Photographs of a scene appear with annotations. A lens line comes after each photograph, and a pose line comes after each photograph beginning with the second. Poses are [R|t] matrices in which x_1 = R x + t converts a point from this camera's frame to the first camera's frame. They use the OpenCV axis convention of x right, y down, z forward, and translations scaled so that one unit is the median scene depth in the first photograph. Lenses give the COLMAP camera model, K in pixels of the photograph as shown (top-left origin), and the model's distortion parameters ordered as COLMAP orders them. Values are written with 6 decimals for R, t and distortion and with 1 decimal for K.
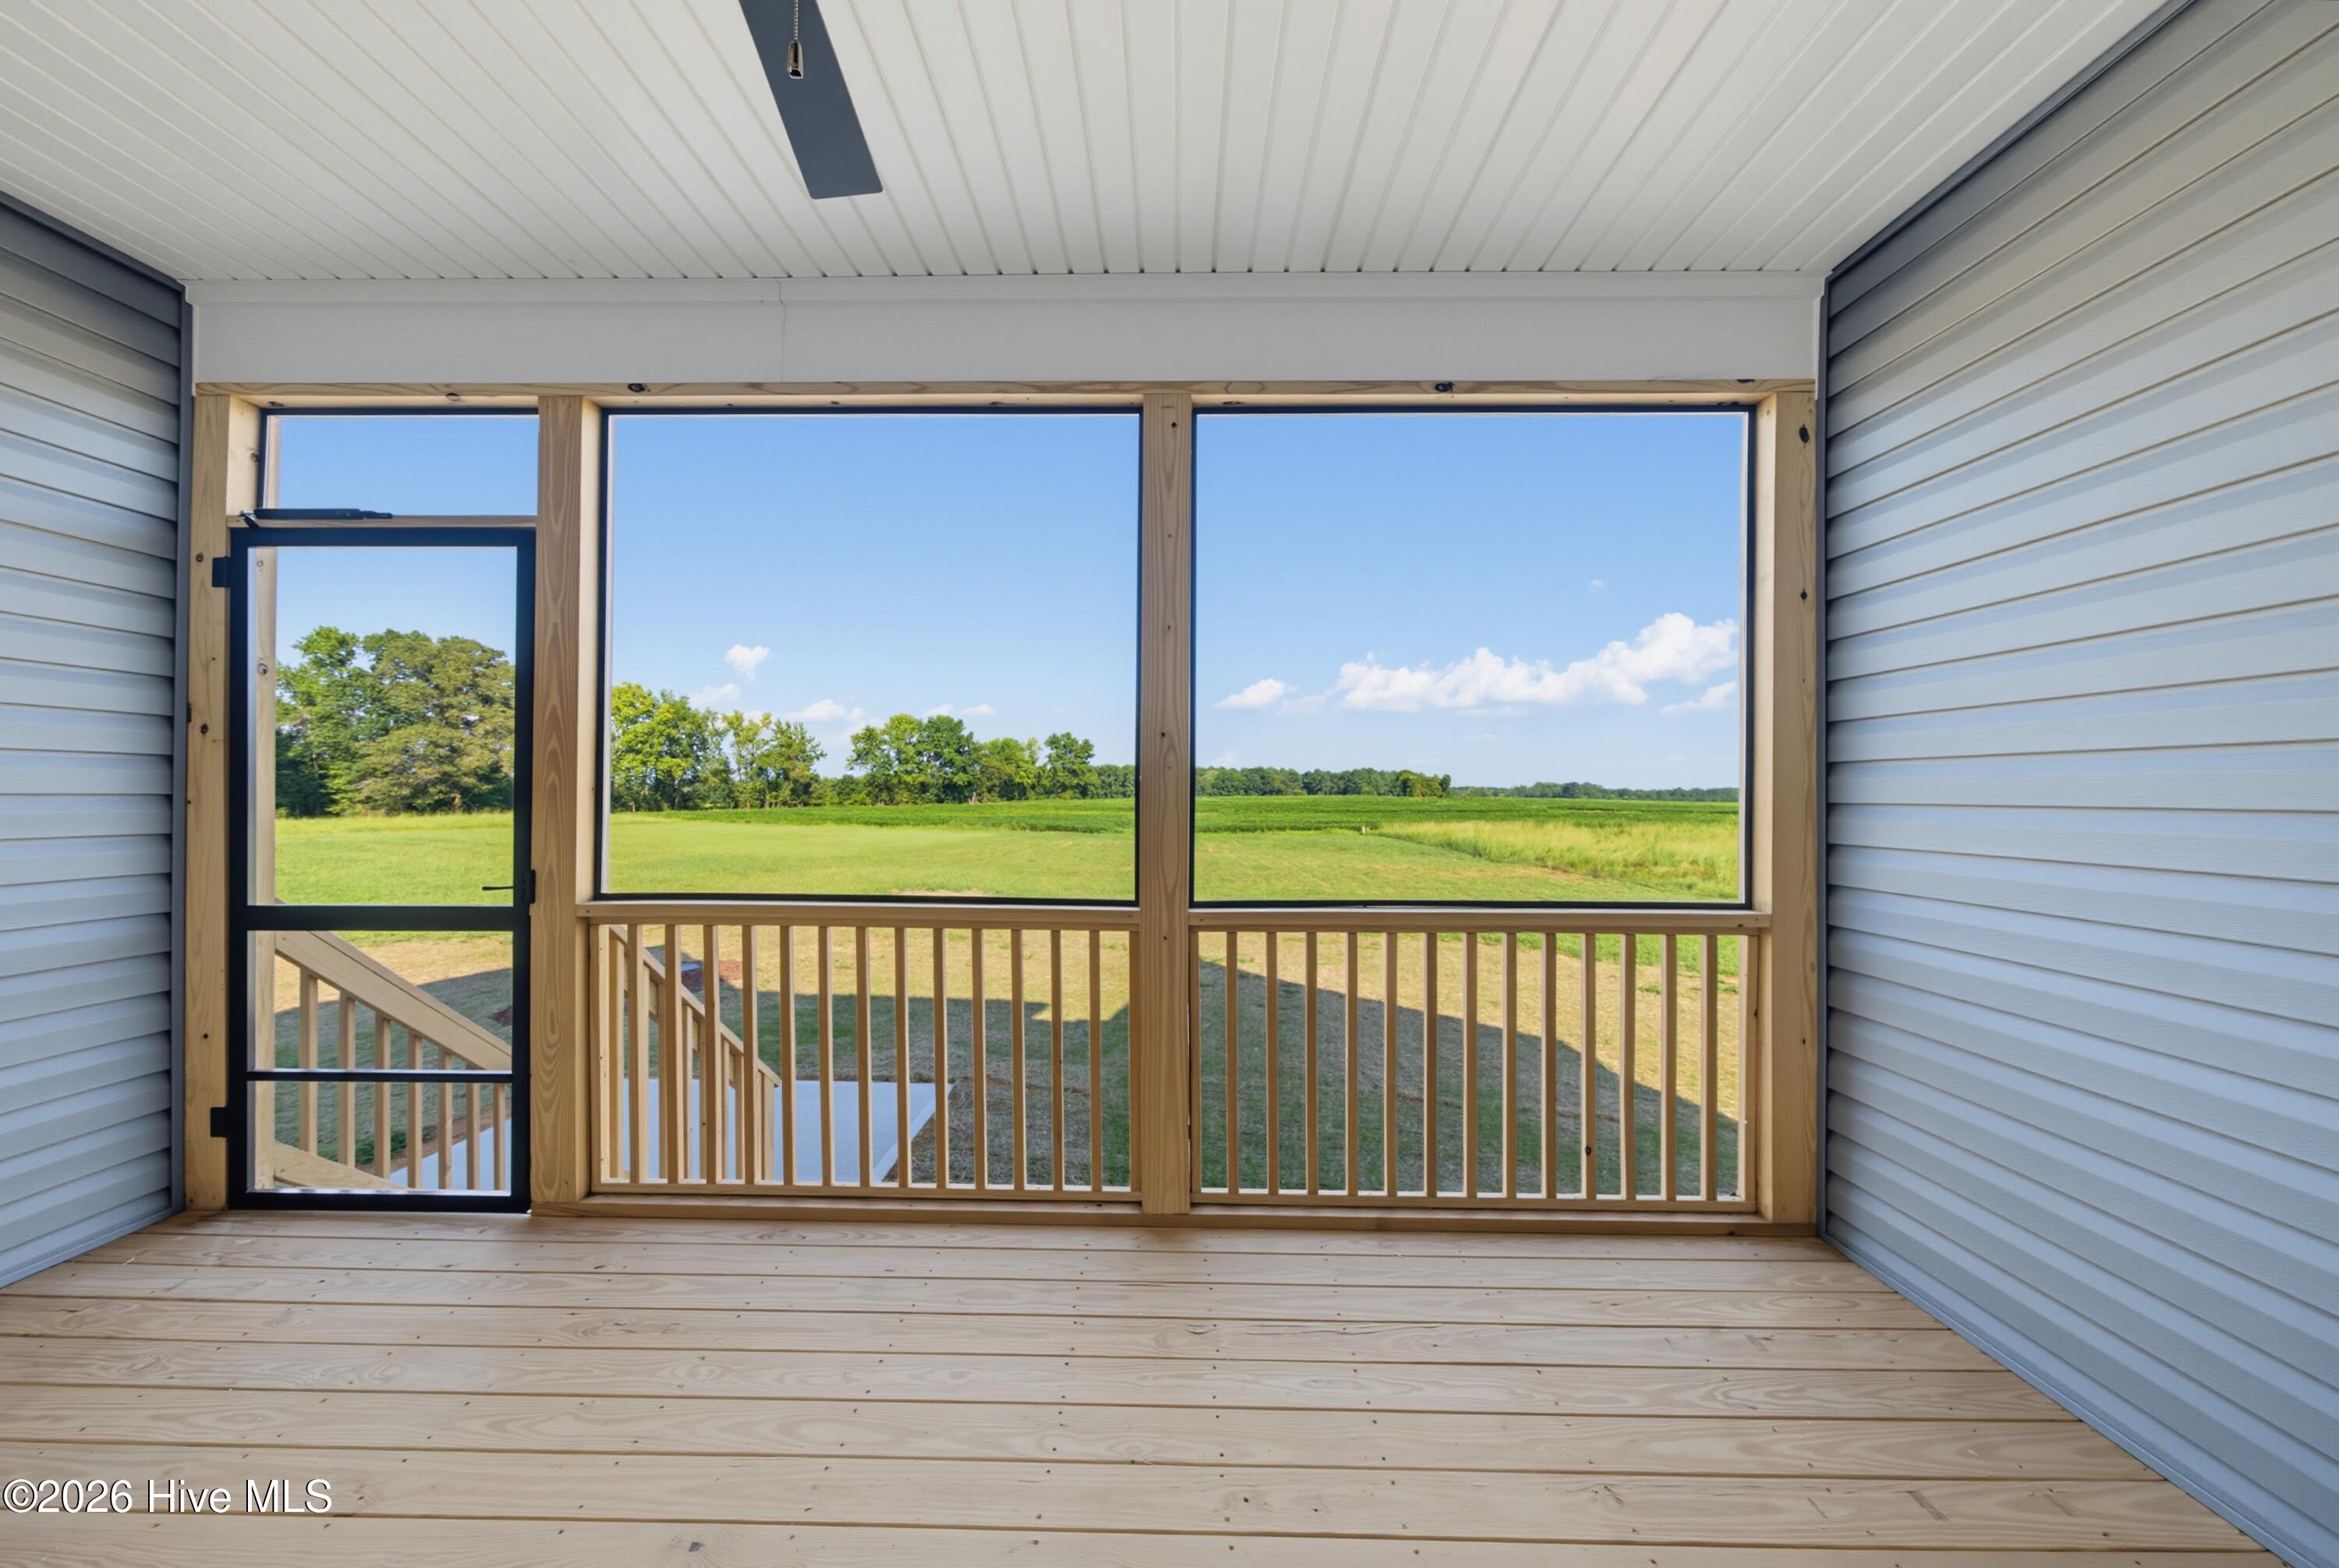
lens RADIAL K [[822.8, 0, 1161.9], [0, 822.8, 796.2], [0, 0, 1]] dist [0.003165, 0.000237]
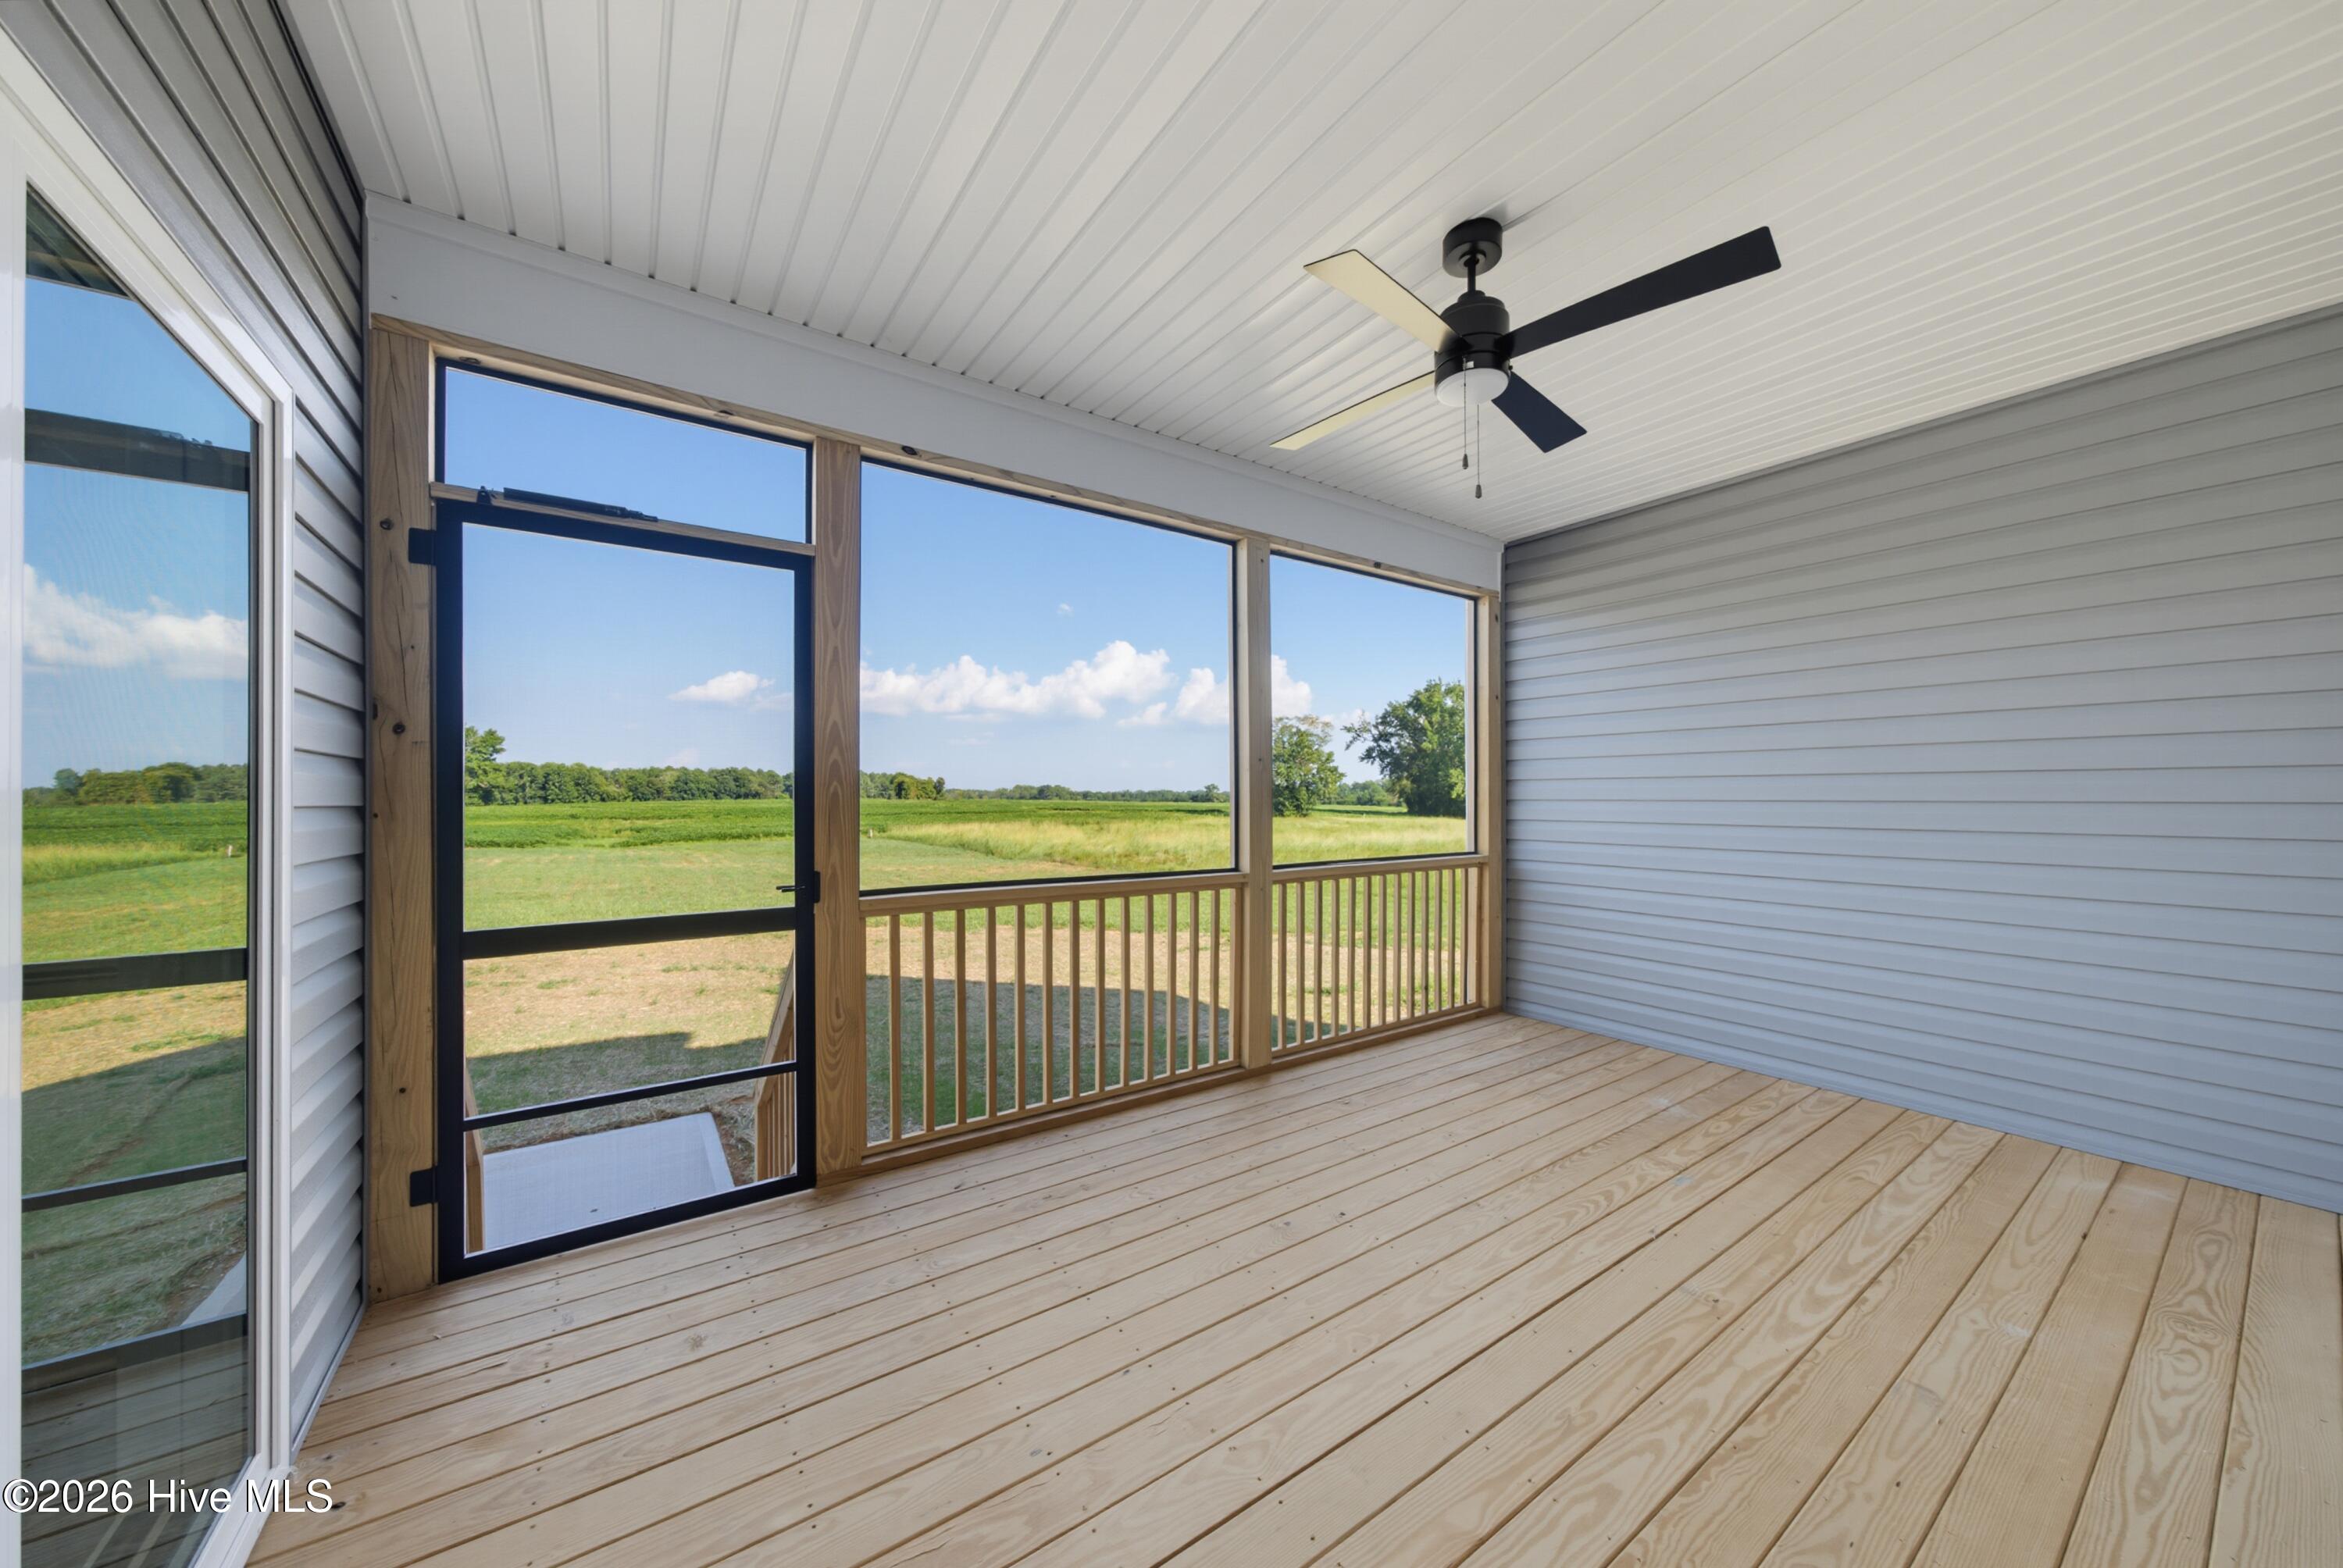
lens RADIAL K [[814.9, 0, 1196.6], [0, 814.9, 803.6], [0, 0, 1]] dist [-0.000066, 0.000146]
pose [[0.799131, -0.010993, 0.601056, -1.000423], [0.007311, 0.999937, 0.008569, -0.005476], [-0.601112, -0.002454, 0.799161, -0.158540]]
